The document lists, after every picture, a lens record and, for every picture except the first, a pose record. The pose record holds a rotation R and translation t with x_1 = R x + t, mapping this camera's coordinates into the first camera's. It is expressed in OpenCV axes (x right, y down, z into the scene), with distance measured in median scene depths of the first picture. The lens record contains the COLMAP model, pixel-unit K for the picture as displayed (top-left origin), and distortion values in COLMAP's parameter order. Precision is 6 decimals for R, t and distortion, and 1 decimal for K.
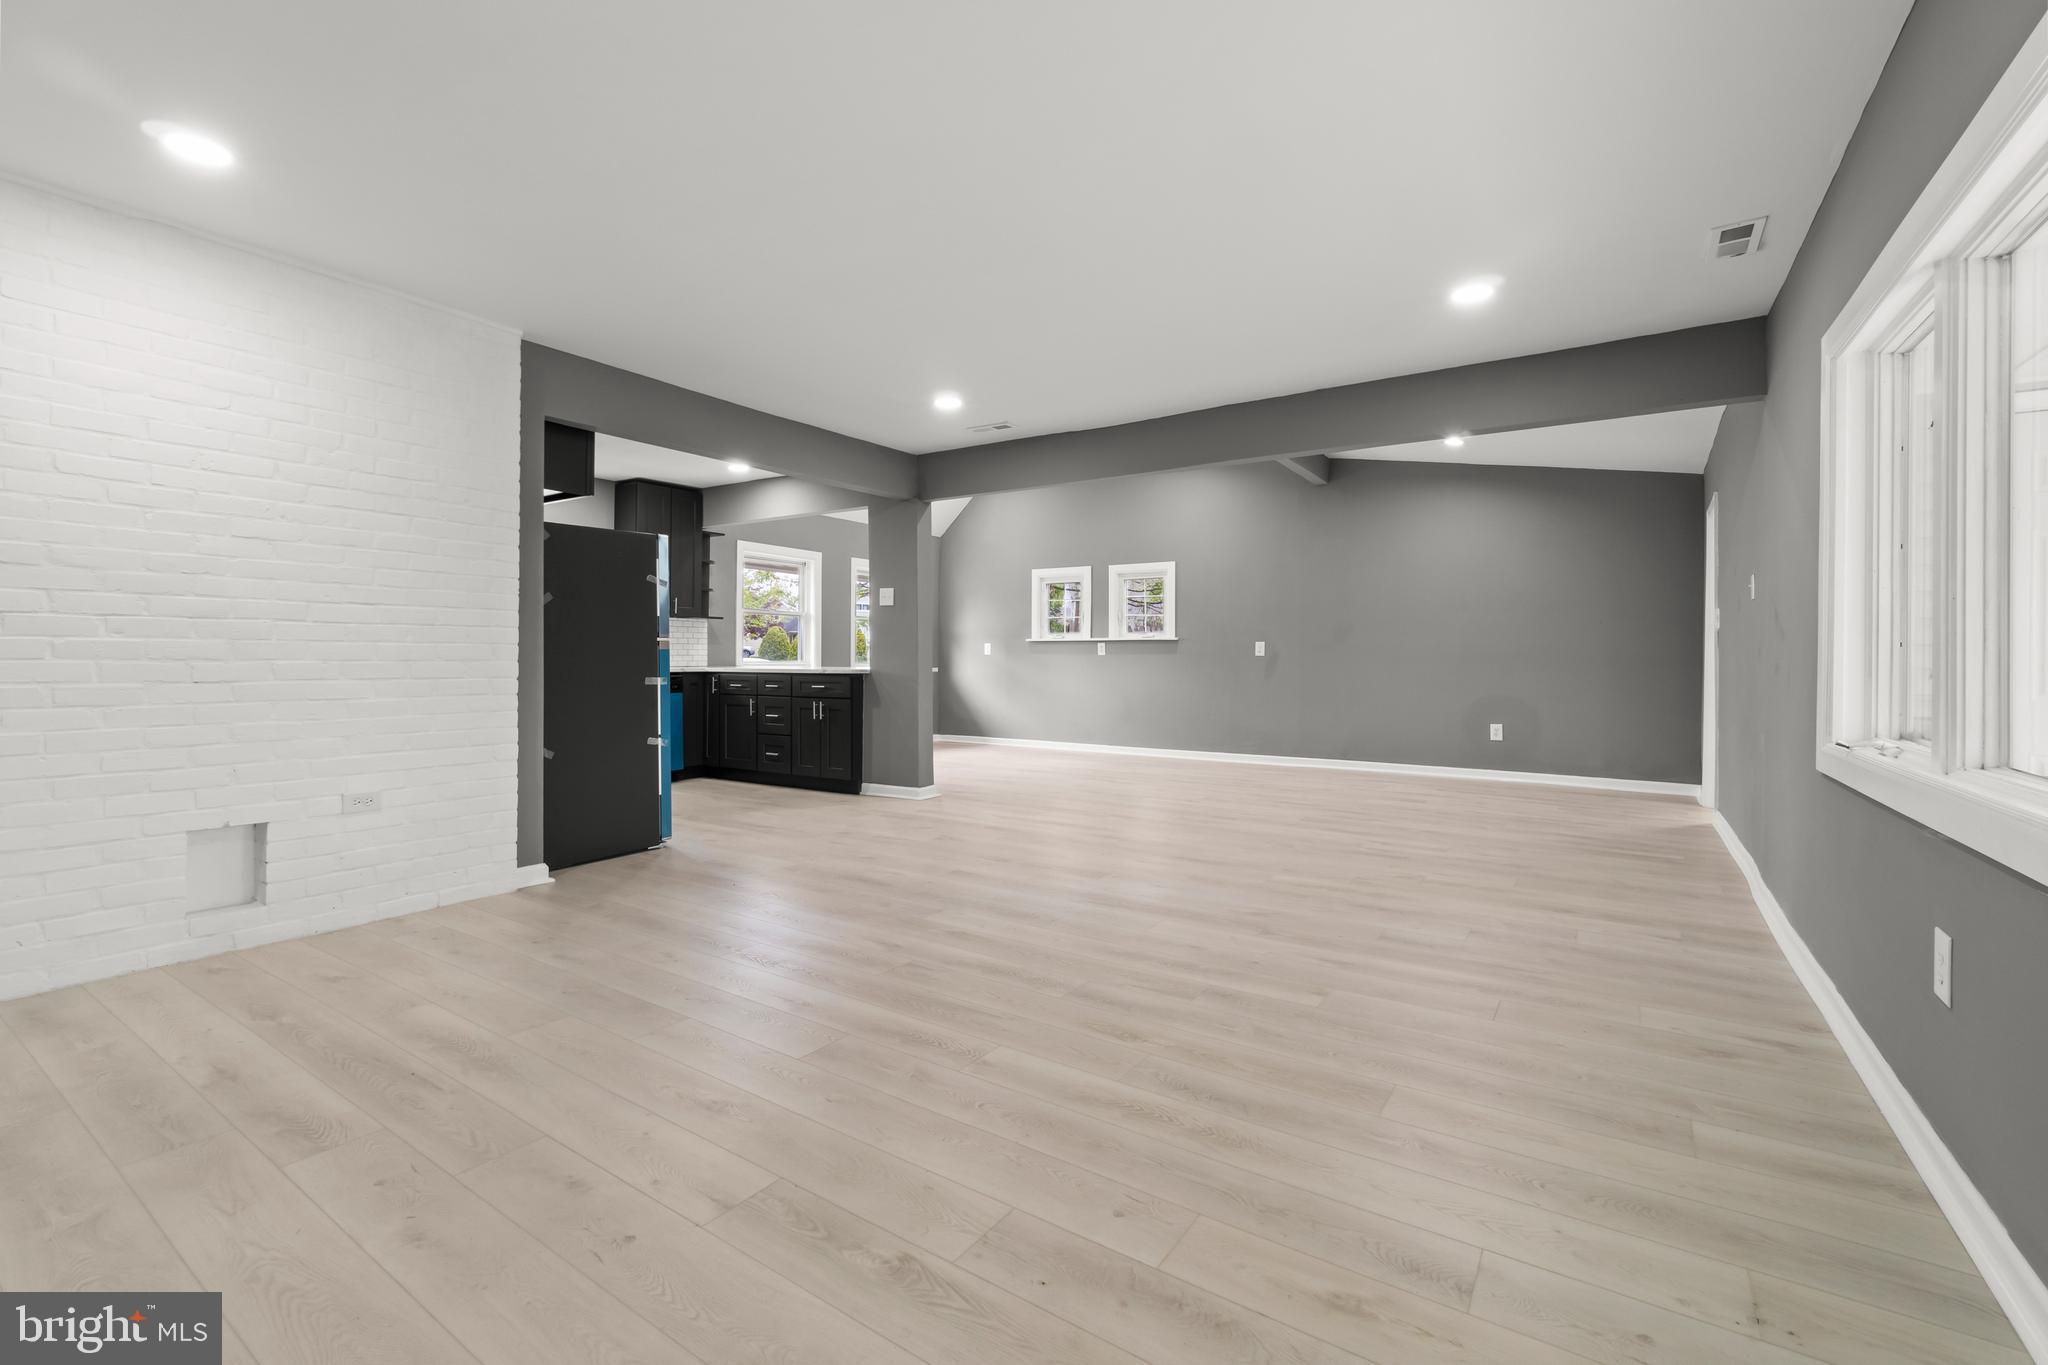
lens RADIAL K [[884.3, 0, 1015.5], [0, 884.3, 661.0], [0, 0, 1]] dist [-0.003246, -0.000463]
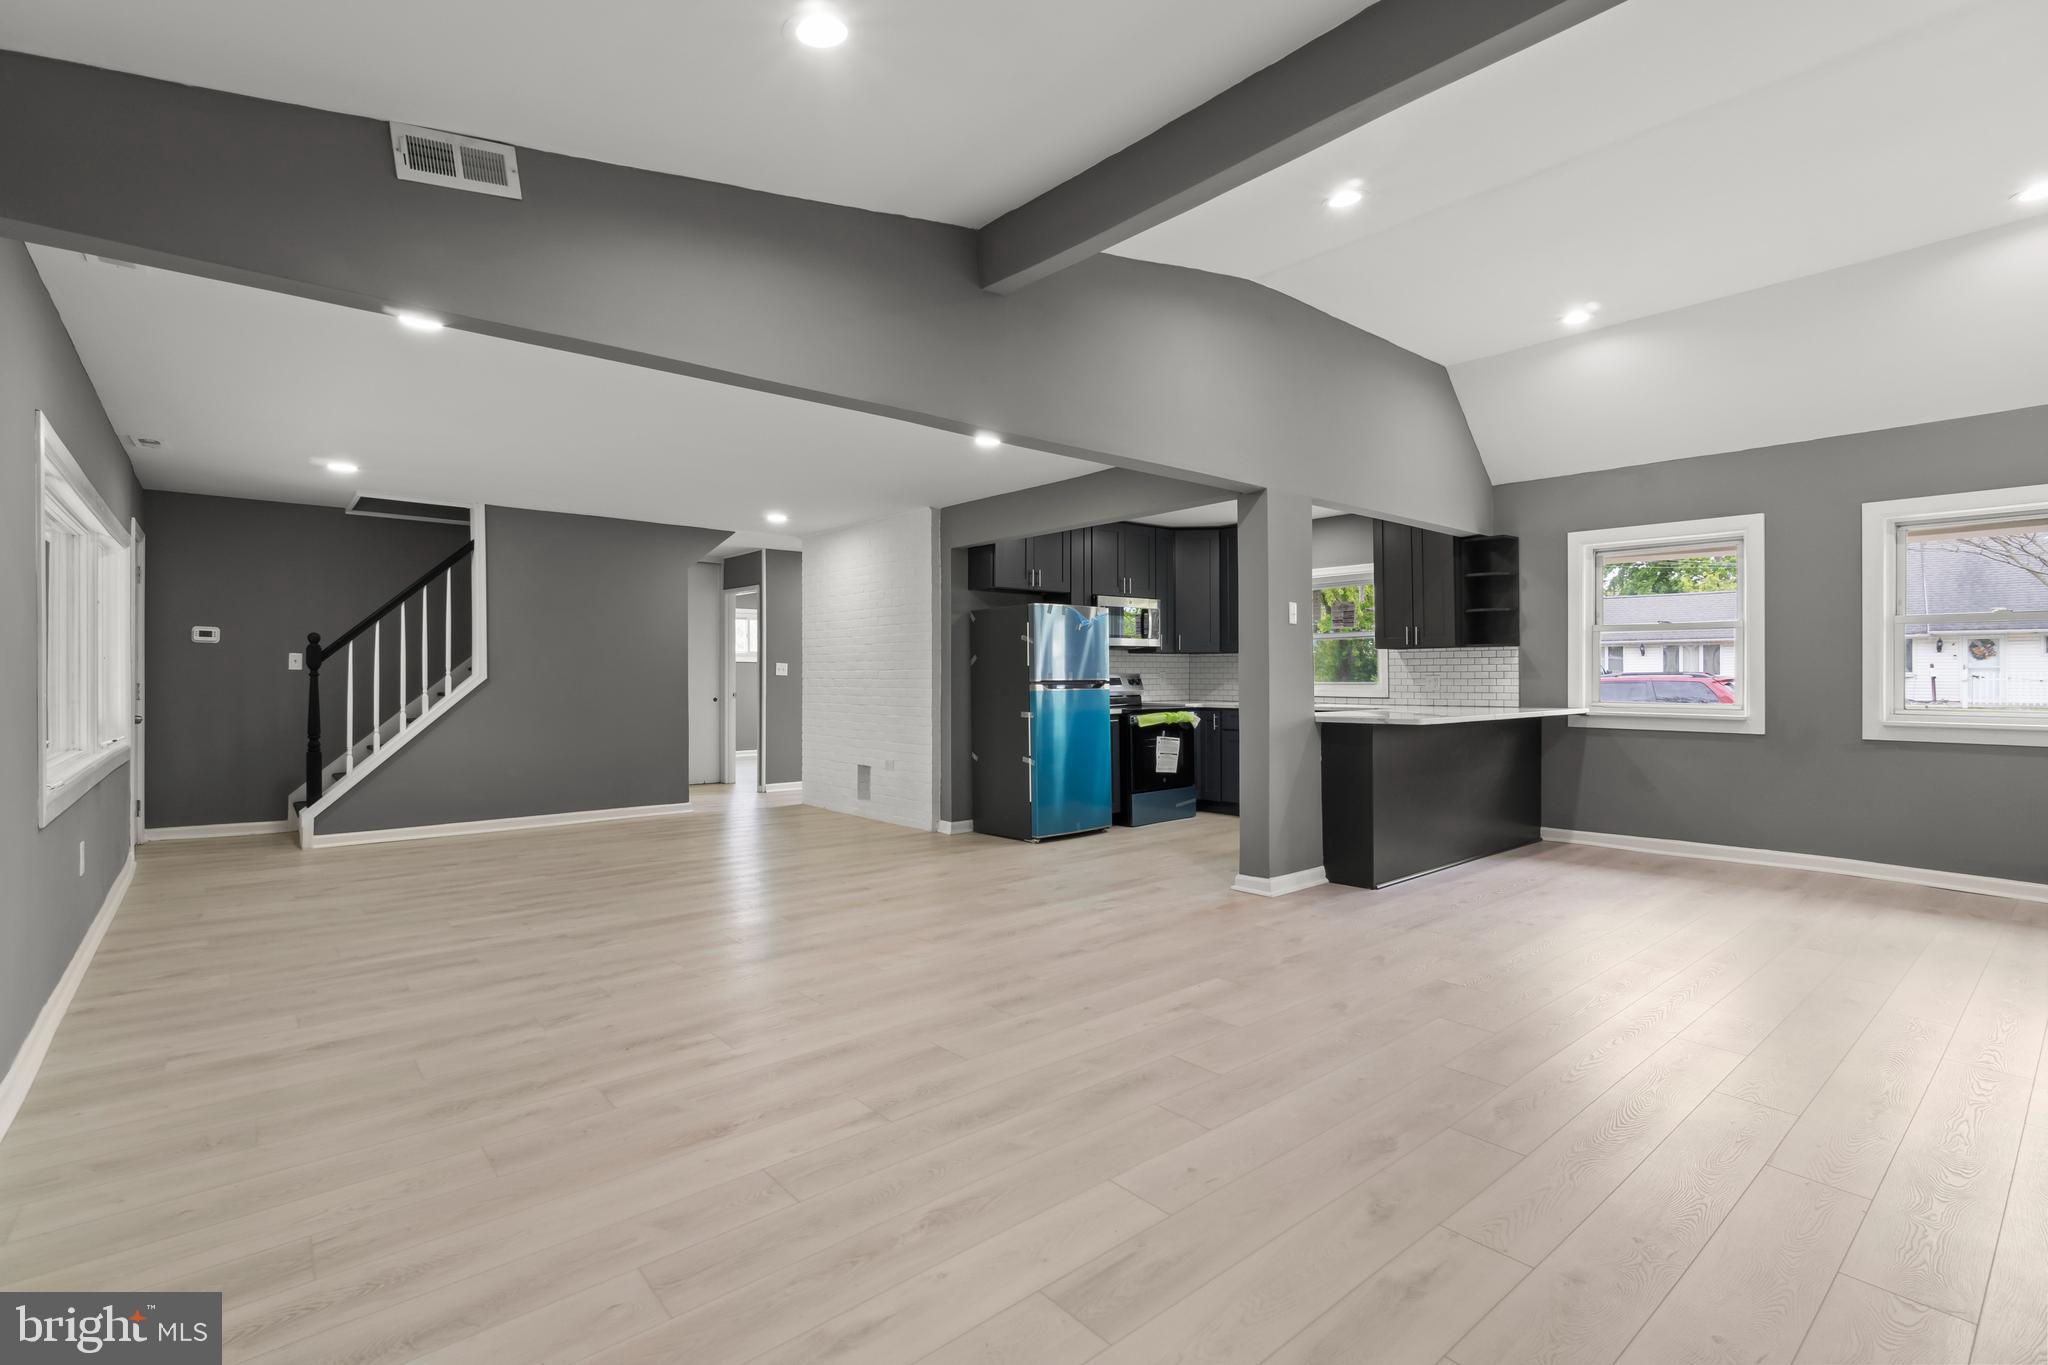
lens RADIAL K [[924.7, 0, 1018.0], [0, 924.7, 675.8], [0, 0, 1]] dist [-0.008367, 0.000605]
pose [[-0.269045, -0.005433, -0.963112, 0.681285], [-0.000908, 0.999985, -0.005387, -0.020757], [0.963127, -0.000575, -0.269046, 0.994609]]
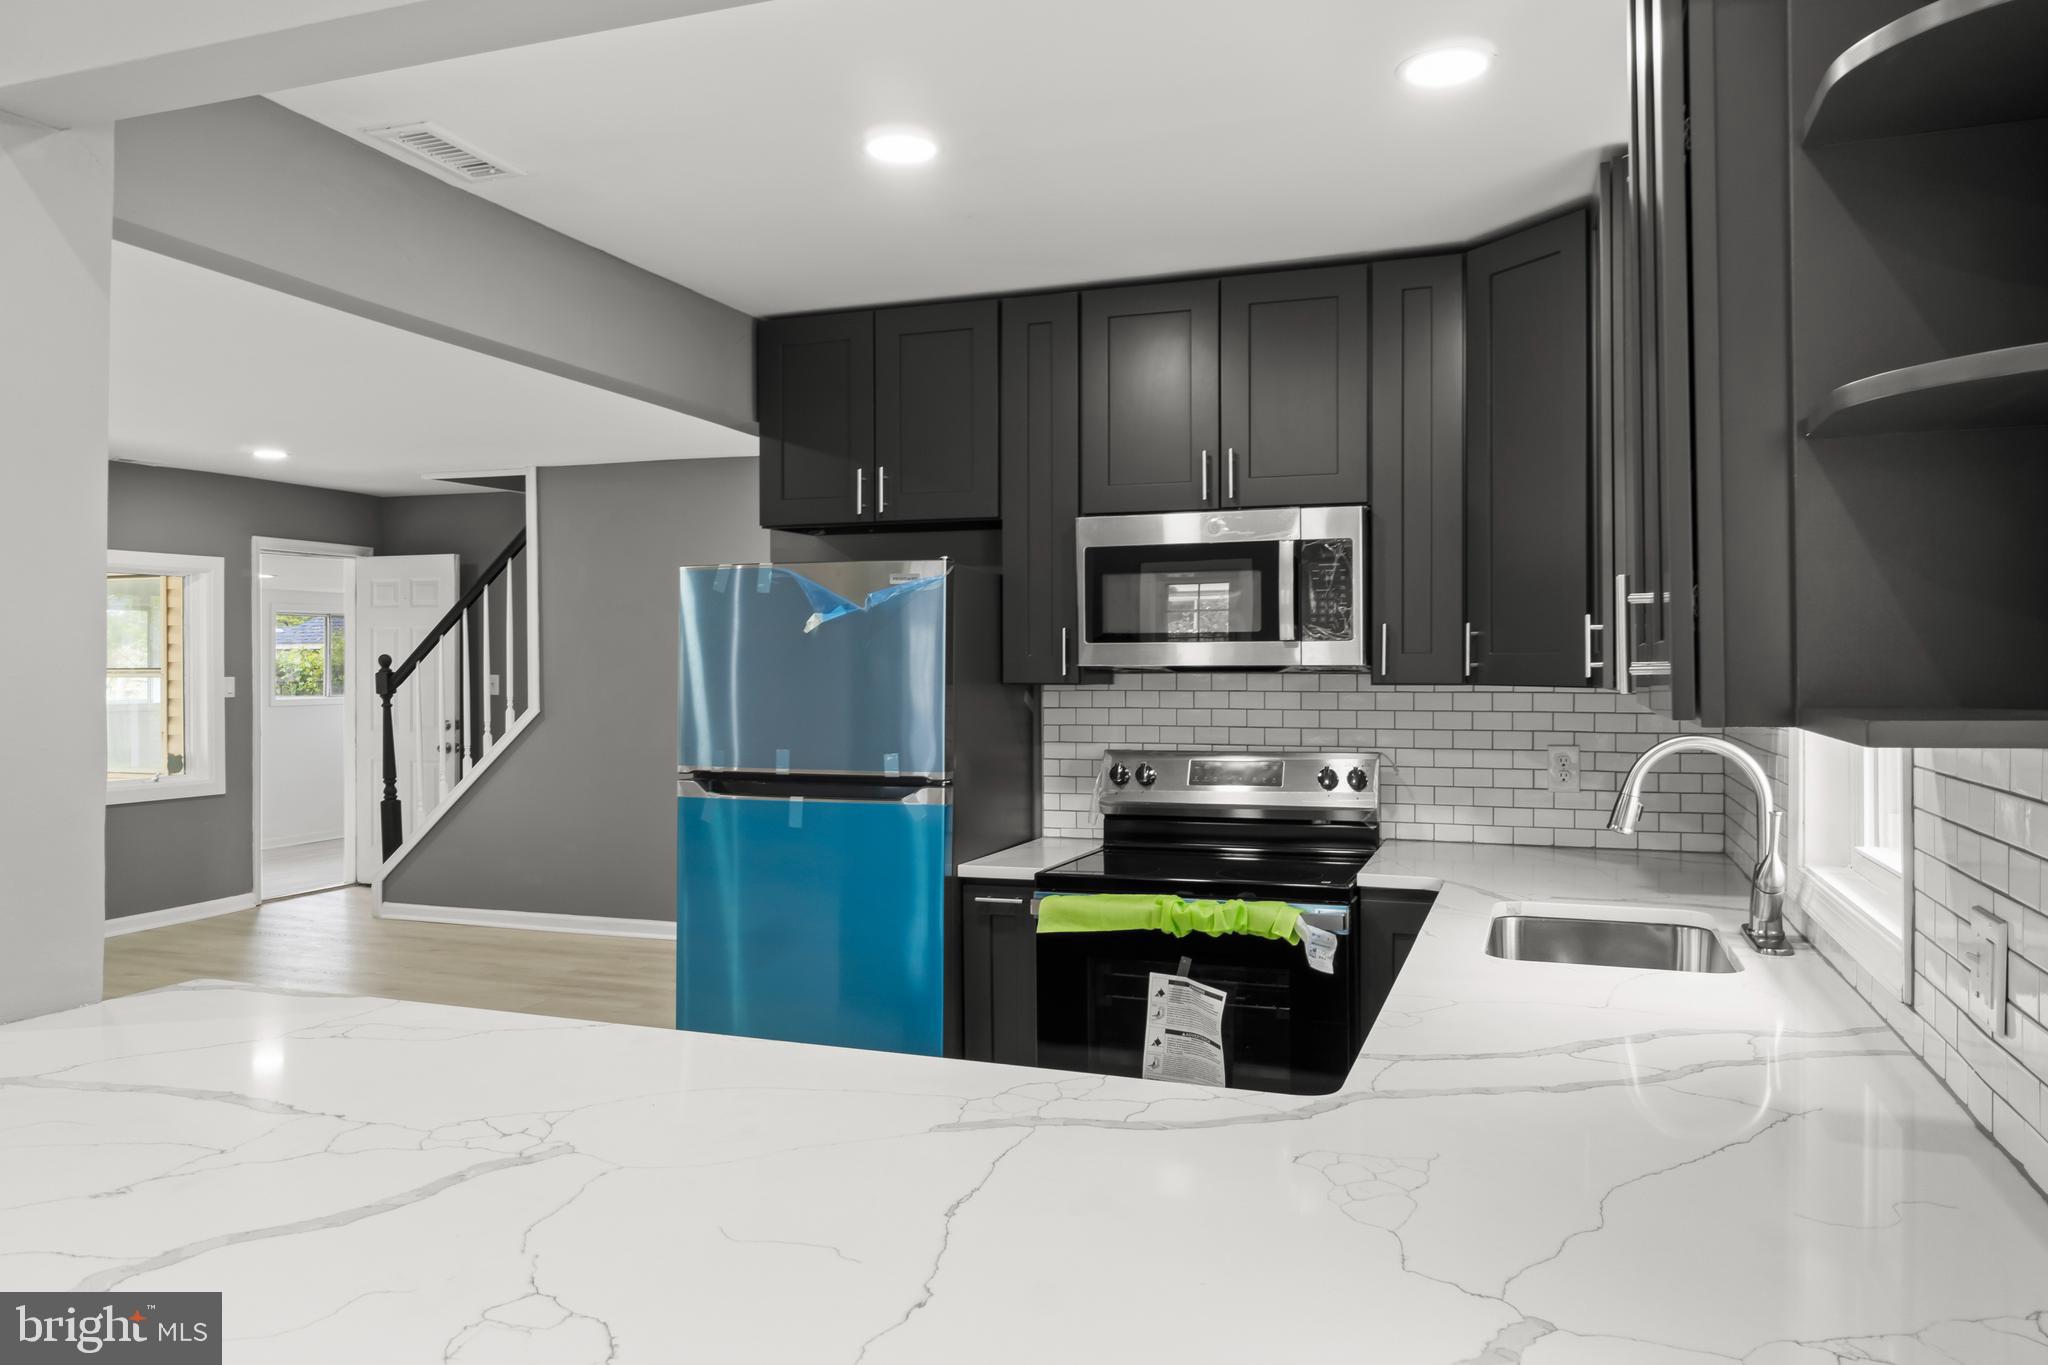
lens RADIAL K [[1446.5, 0, 1024.0], [0, 1446.5, 682.5], [0, 0, 1]] dist [0.002640, 0.000302]
pose [[-0.971120, -0.003561, -0.238567, -0.287125], [-0.006878, 0.999891, 0.013076, -0.066045], [0.238494, 0.014339, -0.971038, 1.359007]]
